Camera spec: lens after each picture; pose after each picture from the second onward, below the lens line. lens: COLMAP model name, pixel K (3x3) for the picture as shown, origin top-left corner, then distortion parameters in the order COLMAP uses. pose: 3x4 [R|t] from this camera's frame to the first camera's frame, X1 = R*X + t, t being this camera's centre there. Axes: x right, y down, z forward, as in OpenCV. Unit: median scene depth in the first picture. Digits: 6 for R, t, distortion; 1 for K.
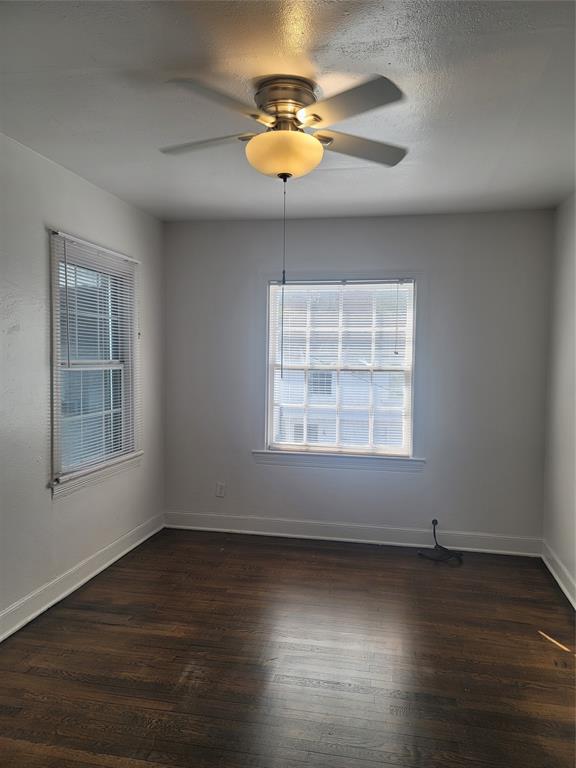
lens RADIAL K [[562.8, 0, 294.4], [0, 562.8, 385.5], [0, 0, 1]] dist [0.067368, -0.019477]
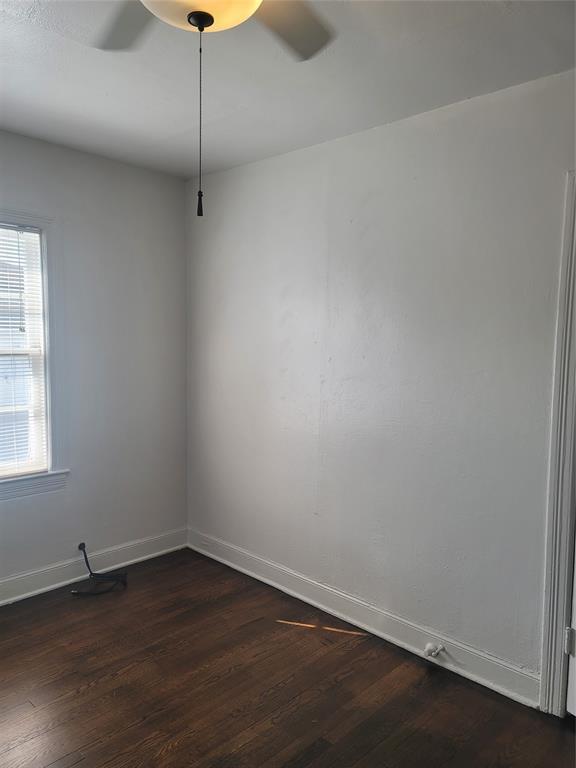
lens RADIAL K [[562.8, 0, 289.1], [0, 562.8, 383.1], [0, 0, 1]] dist [0.067368, -0.019477]
pose [[0.537634, -0.066941, 0.840517, -0.251004], [0.034029, 0.997754, 0.057698, -0.021445], [-0.842491, -0.002418, 0.538704, 0.333815]]
